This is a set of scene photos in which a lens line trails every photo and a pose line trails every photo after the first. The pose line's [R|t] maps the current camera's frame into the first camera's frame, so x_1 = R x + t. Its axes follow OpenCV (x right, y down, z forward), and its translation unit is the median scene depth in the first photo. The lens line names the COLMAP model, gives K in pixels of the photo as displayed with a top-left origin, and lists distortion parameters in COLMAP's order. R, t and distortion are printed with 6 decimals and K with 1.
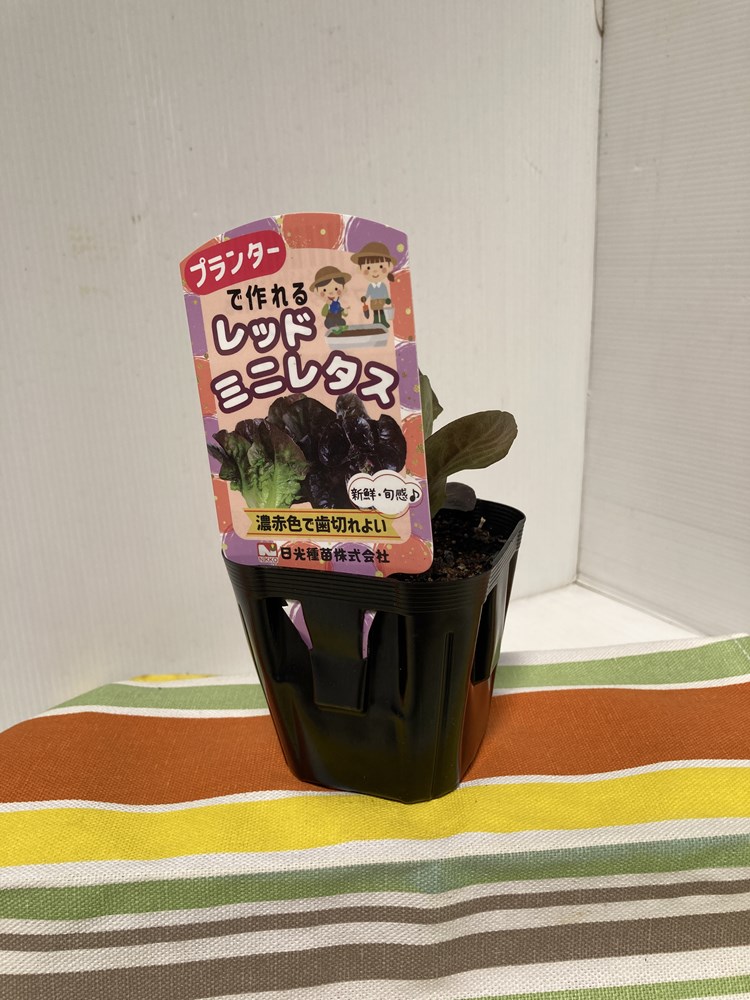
lens RADIAL K [[860.2, 0, 375.3], [0, 860.2, 499.8], [0, 0, 1]] dist [0.012196, 0.011214]
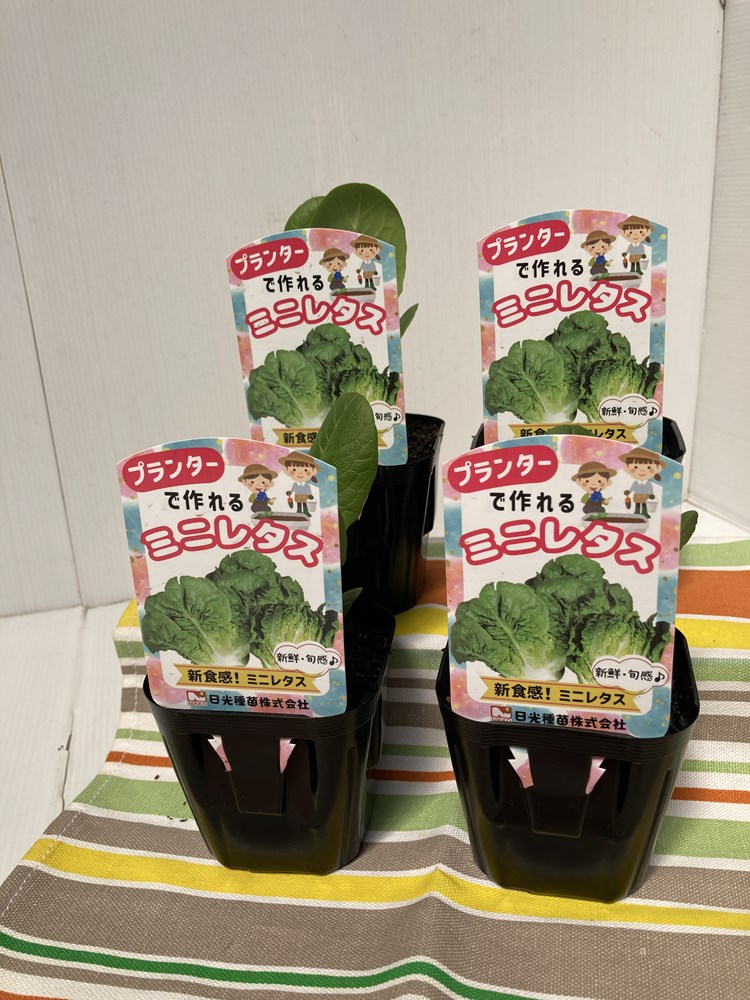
lens RADIAL K [[860.2, 0, 377.7], [0, 860.2, 504.7], [0, 0, 1]] dist [0.012196, 0.011214]
pose [[0.968638, 0.057292, -0.241780, 0.160316], [-0.035809, 0.995084, 0.092335, 0.016462], [0.245881, -0.080781, 0.965928, -0.281762]]
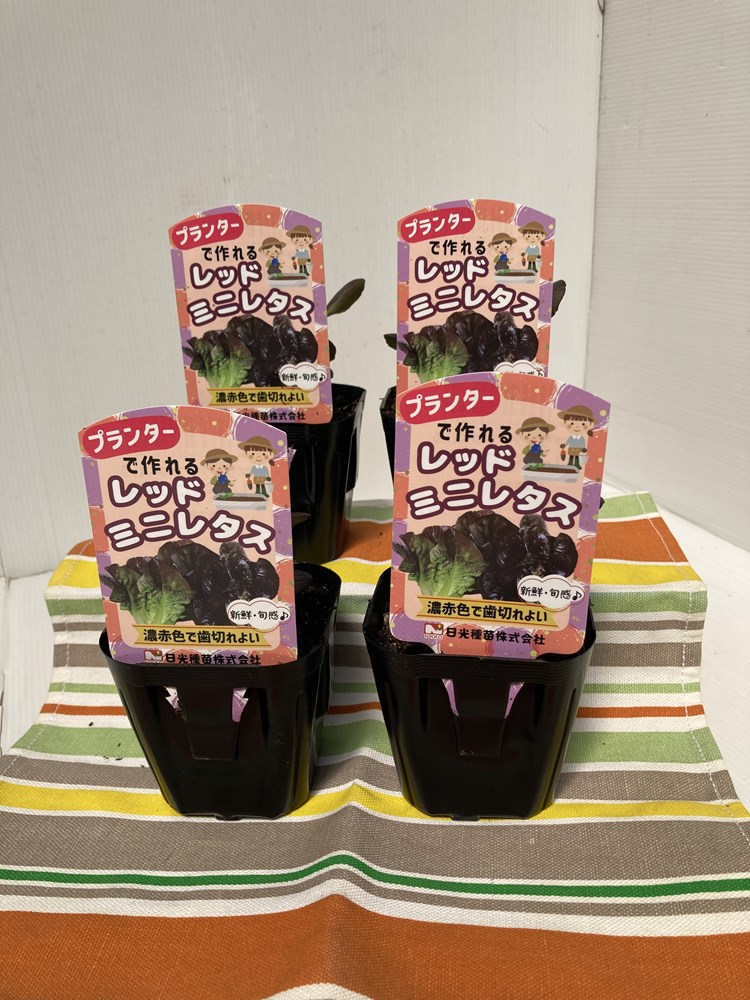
lens RADIAL K [[860.2, 0, 373.2], [0, 860.2, 505.2], [0, 0, 1]] dist [0.012196, 0.011214]
pose [[0.988635, 0.044202, -0.143692, 0.174342], [-0.029472, 0.994238, 0.103067, 0.041043], [0.147420, -0.097661, 0.984241, -0.370693]]
